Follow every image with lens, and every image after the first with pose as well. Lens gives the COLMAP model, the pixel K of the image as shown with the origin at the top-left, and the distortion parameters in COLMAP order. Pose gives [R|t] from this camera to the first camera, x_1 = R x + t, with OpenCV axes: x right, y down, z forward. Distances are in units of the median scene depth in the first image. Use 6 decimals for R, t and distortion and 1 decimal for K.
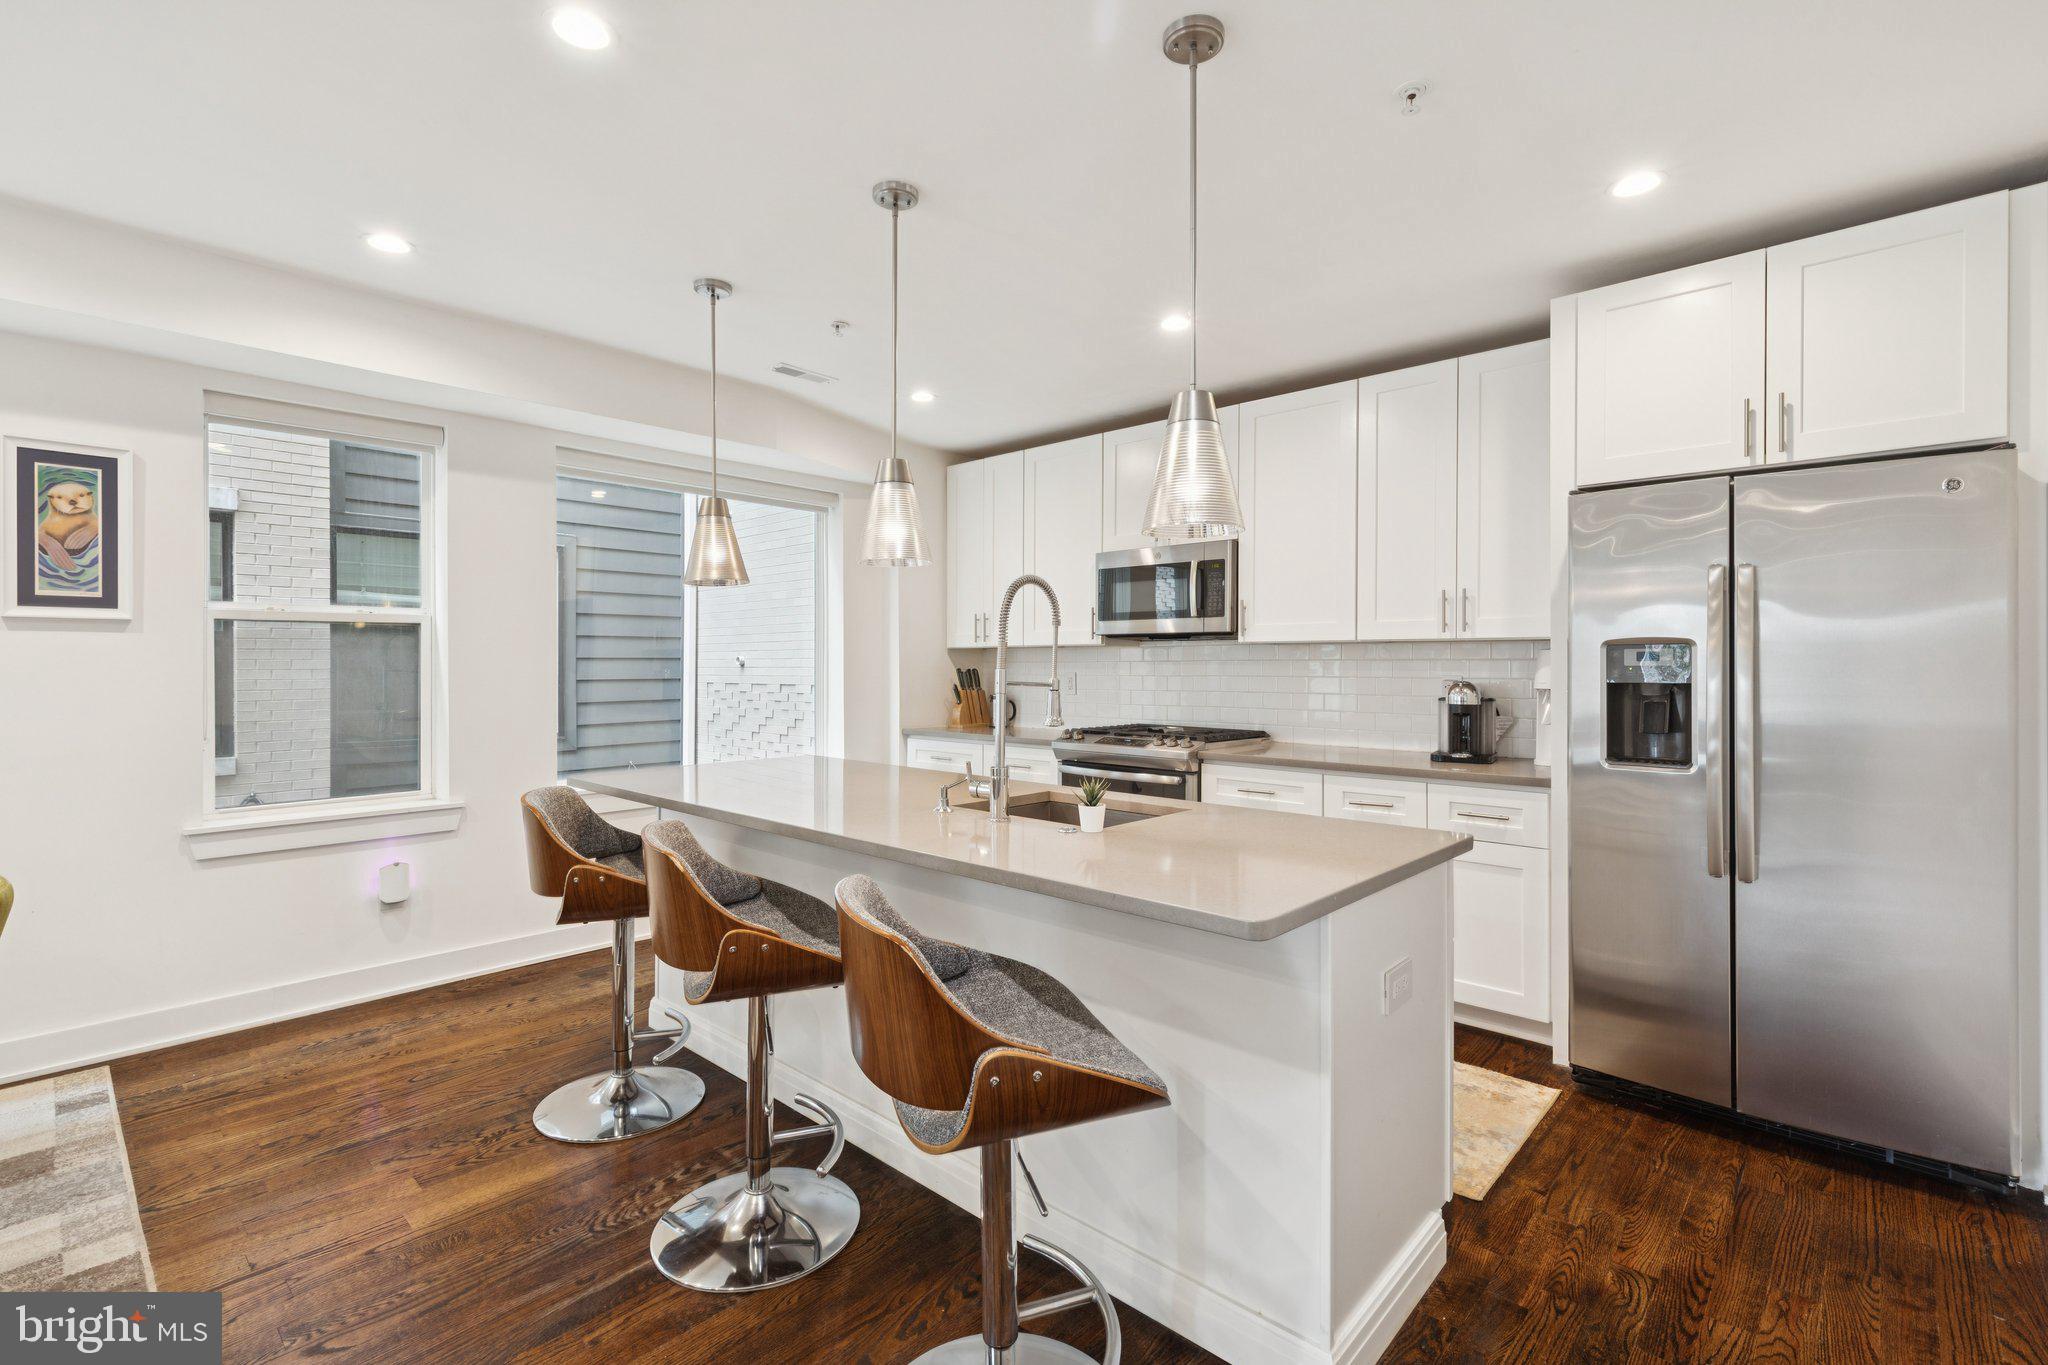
lens RADIAL K [[895.3, 0, 1006.1], [0, 895.3, 666.6], [0, 0, 1]] dist [-0.001014, 0.000435]
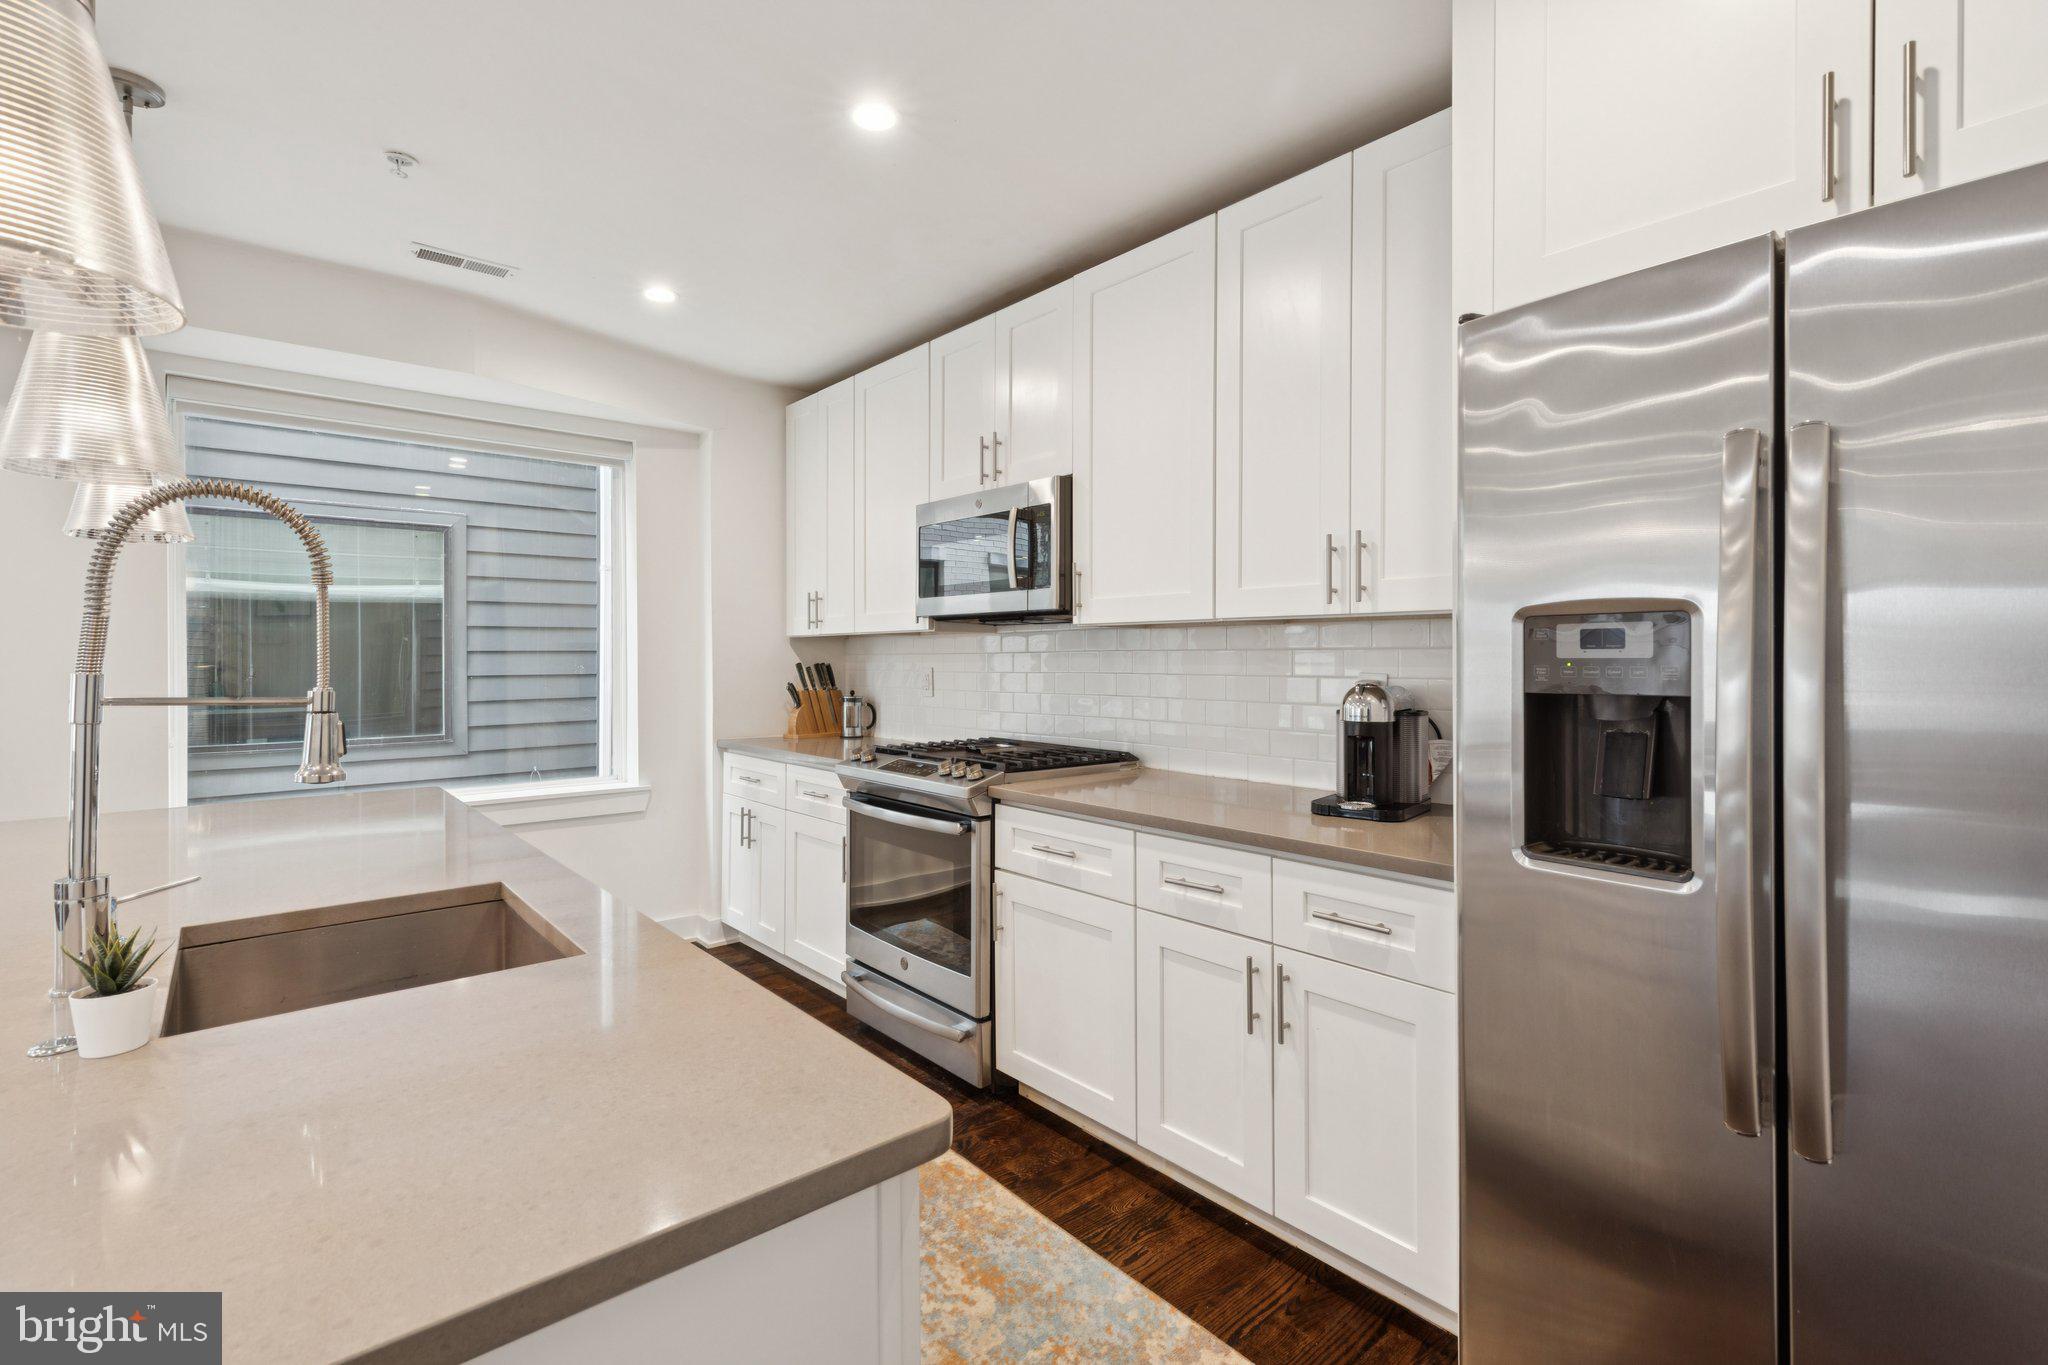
lens RADIAL K [[895.3, 0, 1020.0], [0, 895.3, 665.6], [0, 0, 1]] dist [-0.001014, 0.000435]
pose [[0.994276, -0.003232, -0.106797, 0.305234], [0.004133, 0.999958, 0.008217, -0.001640], [0.106766, -0.008612, 0.994247, 0.327609]]
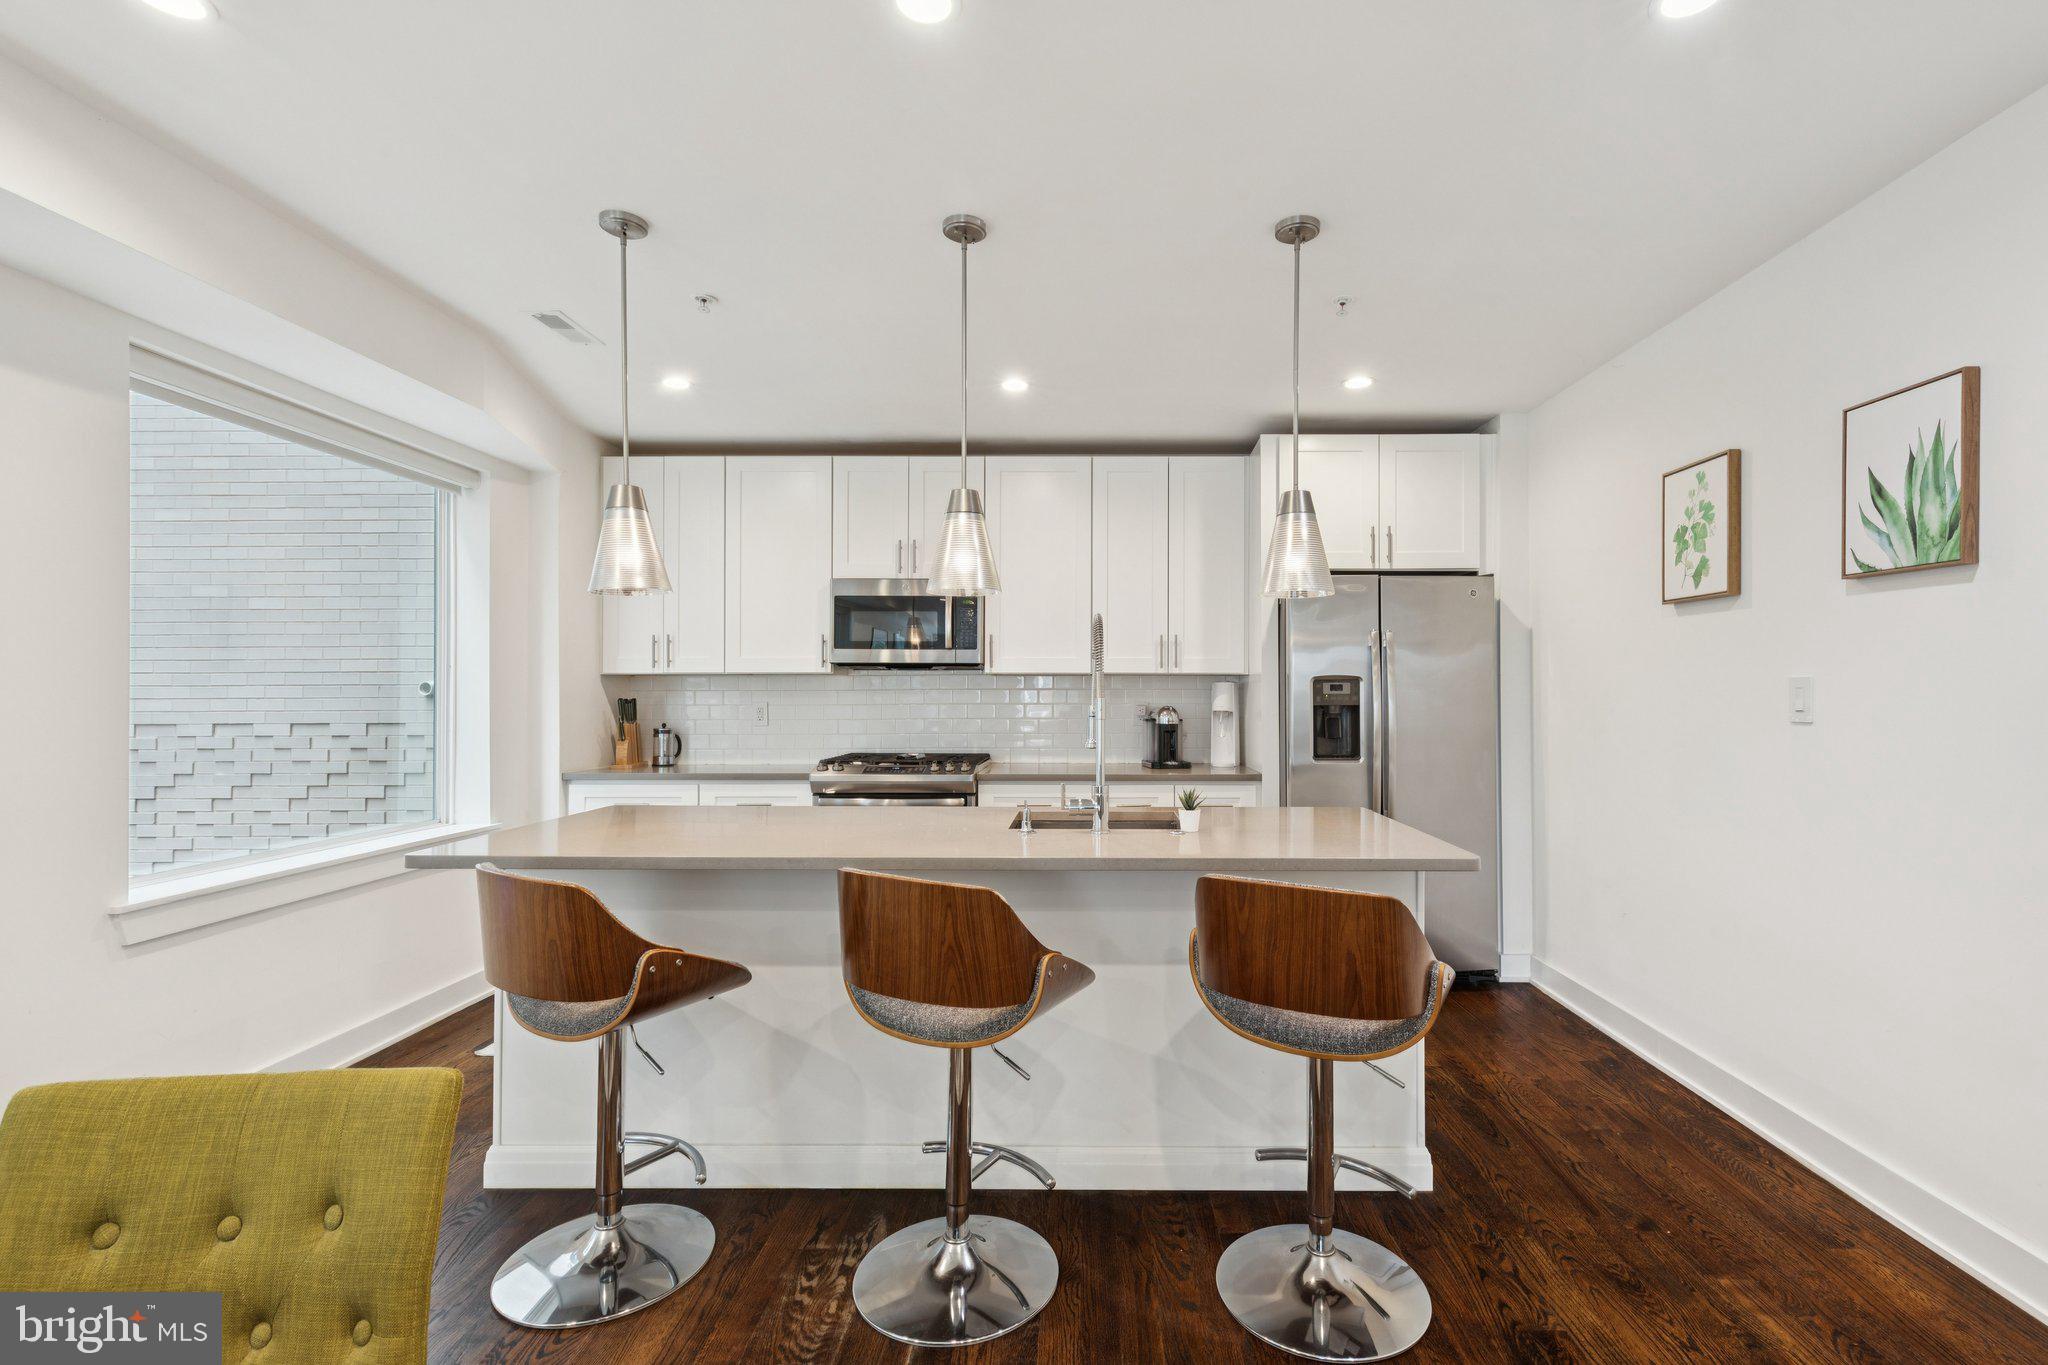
lens RADIAL K [[933.1, 0, 1060.5], [0, 933.1, 688.9], [0, 0, 1]] dist [0.002654, -0.000140]
pose [[0.742871, 0.001914, 0.669432, -0.458034], [0.002286, 0.999983, -0.005397, -0.001276], [-0.669431, 0.005540, 0.742854, 0.091929]]
